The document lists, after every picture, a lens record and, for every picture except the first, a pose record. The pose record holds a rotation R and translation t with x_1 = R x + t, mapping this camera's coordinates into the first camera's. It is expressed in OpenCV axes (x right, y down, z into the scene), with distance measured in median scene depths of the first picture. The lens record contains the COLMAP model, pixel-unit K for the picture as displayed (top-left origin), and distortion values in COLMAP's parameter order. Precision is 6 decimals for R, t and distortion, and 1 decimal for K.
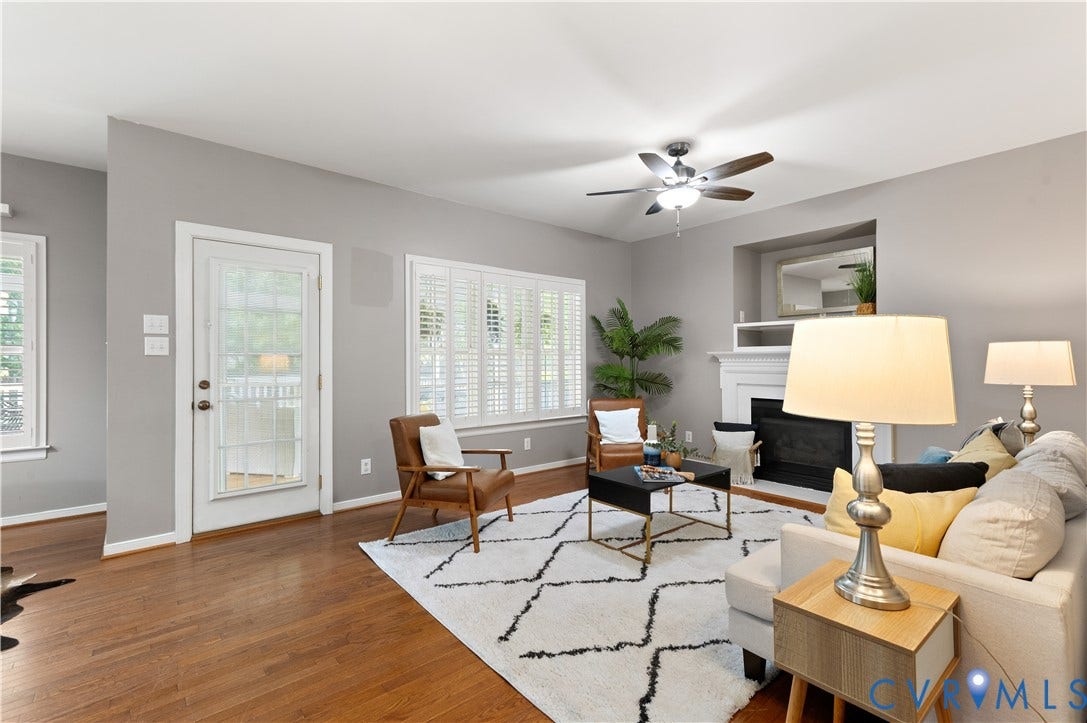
lens RADIAL K [[482.8, 0, 538.6], [0, 482.8, 358.8], [0, 0, 1]] dist [0.011389, 0.000931]
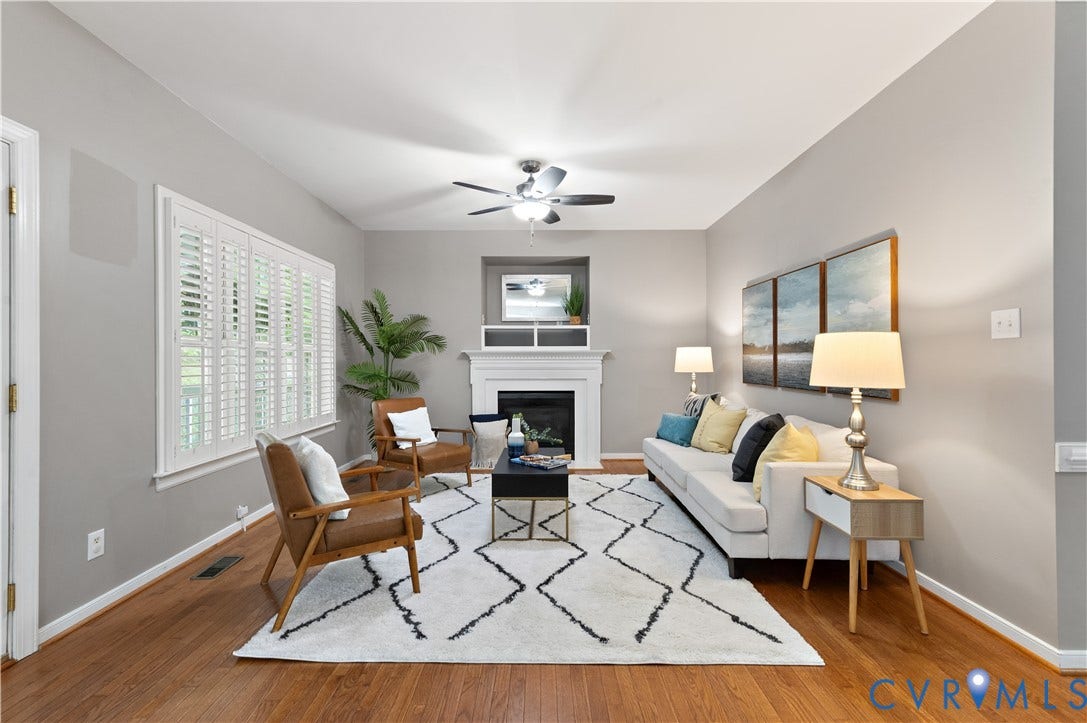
lens RADIAL K [[482.8, 0, 539.8], [0, 482.8, 355.1], [0, 0, 1]] dist [0.011389, 0.000931]
pose [[0.638679, 0.007976, 0.769432, -0.568112], [-0.003422, 0.999966, -0.007526, 0.006410], [-0.769466, 0.002174, 0.638684, 0.290672]]
